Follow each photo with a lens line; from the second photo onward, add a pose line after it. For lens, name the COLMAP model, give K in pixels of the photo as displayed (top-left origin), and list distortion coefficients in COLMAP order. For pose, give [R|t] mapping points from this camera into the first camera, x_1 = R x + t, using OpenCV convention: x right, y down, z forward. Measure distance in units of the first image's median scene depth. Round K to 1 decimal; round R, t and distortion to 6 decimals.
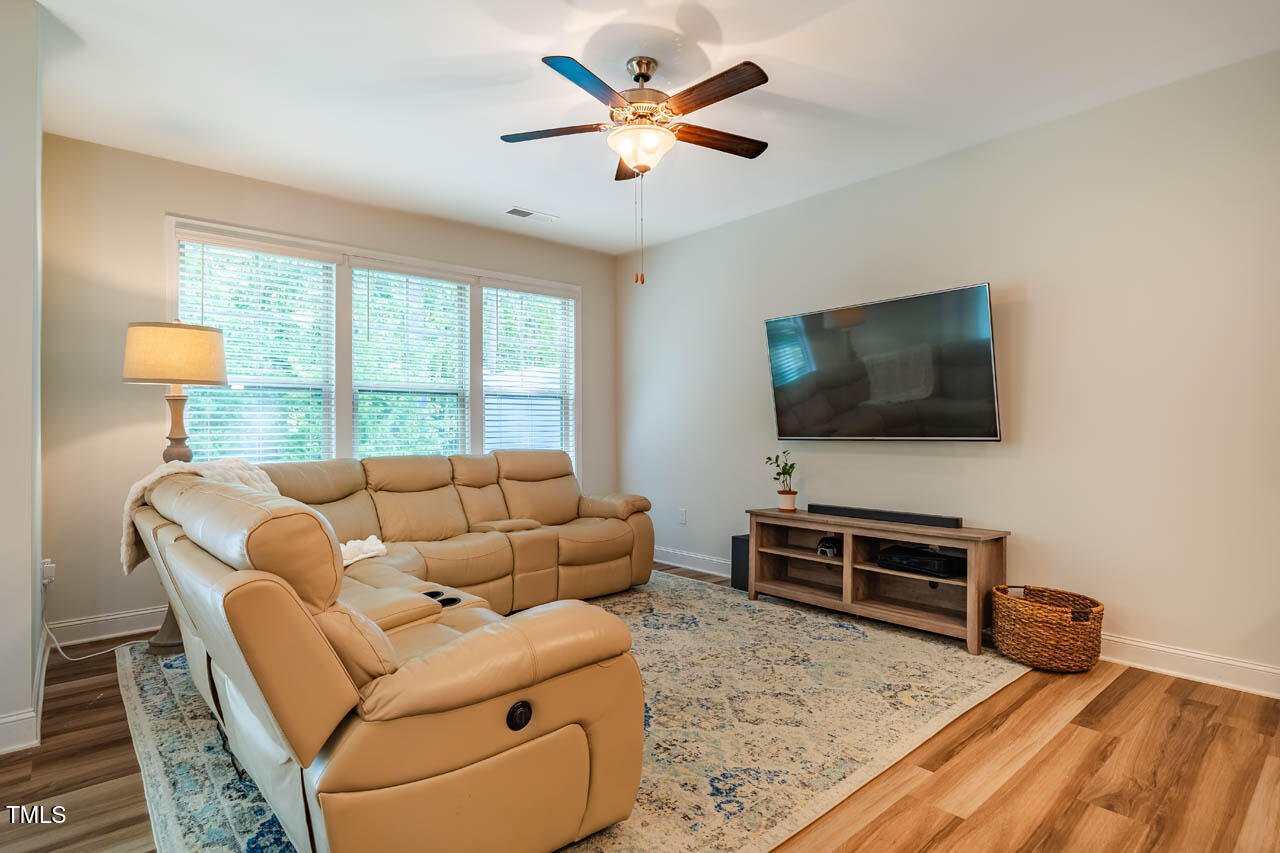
lens RADIAL K [[652.7, 0, 636.0], [0, 652.7, 426.9], [0, 0, 1]] dist [0.003172, -0.001876]
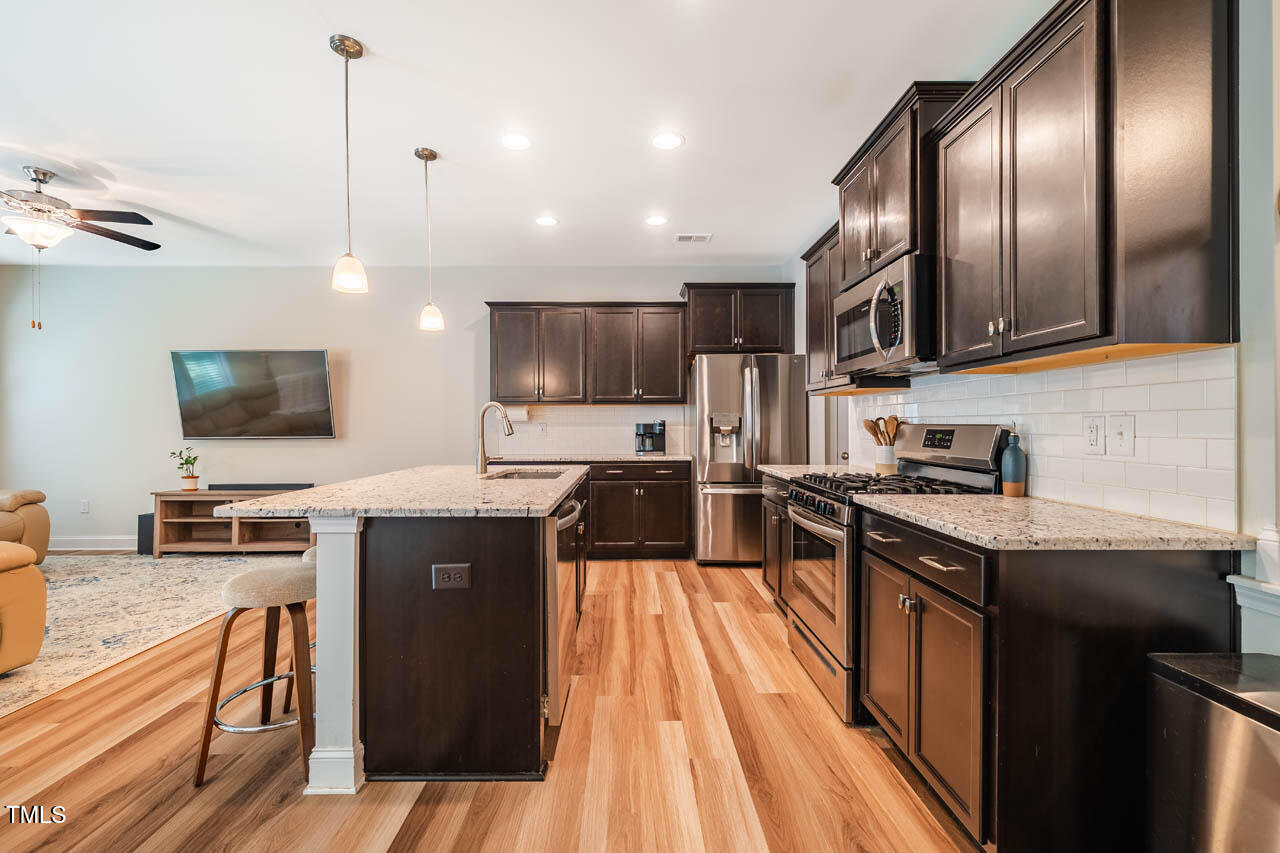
lens RADIAL K [[533.6, 0, 619.7], [0, 533.6, 429.2], [0, 0, 1]] dist [0.001788, -0.001171]
pose [[0.659268, -0.001768, 0.751906, -0.026066], [0.000093, 0.999997, 0.002271, -0.005866], [-0.751908, -0.001427, 0.659266, -0.574260]]
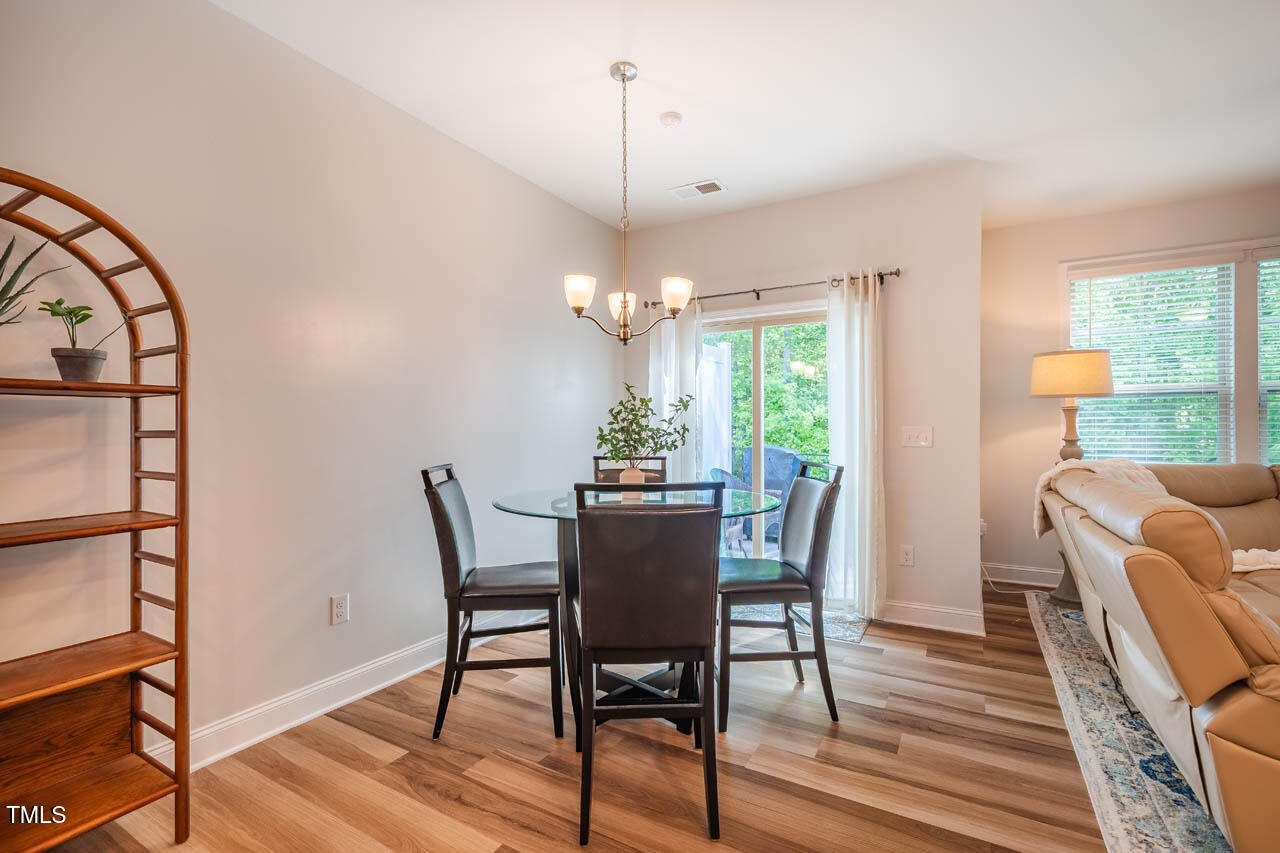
lens RADIAL K [[572.4, 0, 641.7], [0, 572.4, 423.7], [0, 0, 1]] dist [0.000981, 0.000173]
pose [[0.324739, -0.001767, -0.945802, 0.082030], [0.003868, 0.999992, -0.000541, -0.017367], [0.945796, -0.003482, 0.324743, -0.154309]]
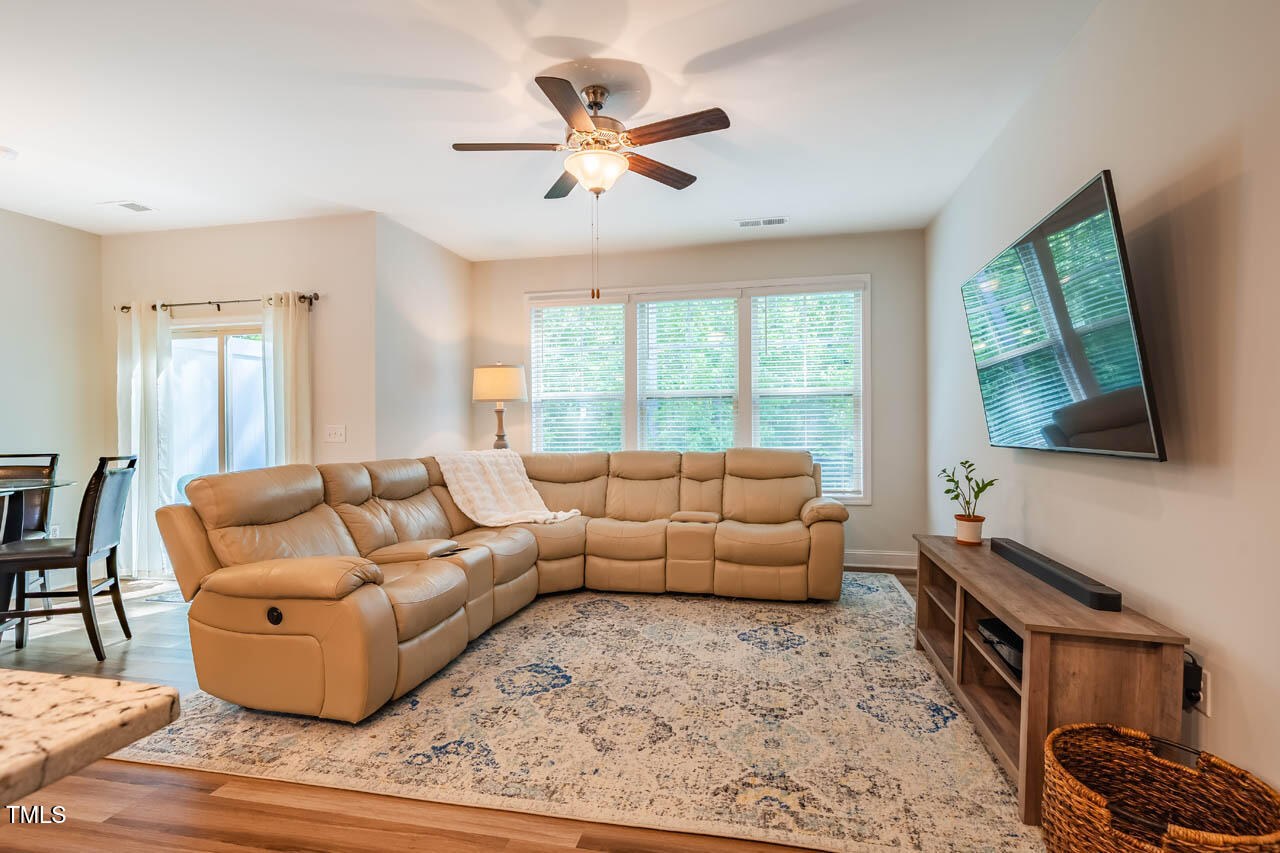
lens RADIAL K [[605.2, 0, 641.5], [0, 605.2, 432.7], [0, 0, 1]] dist [-0.002443, 0.000035]
pose [[0.601676, 0.010044, -0.798677, 0.725875], [0.006284, 0.999830, 0.017307, -0.013210], [0.798715, -0.015432, 0.601511, 0.391401]]
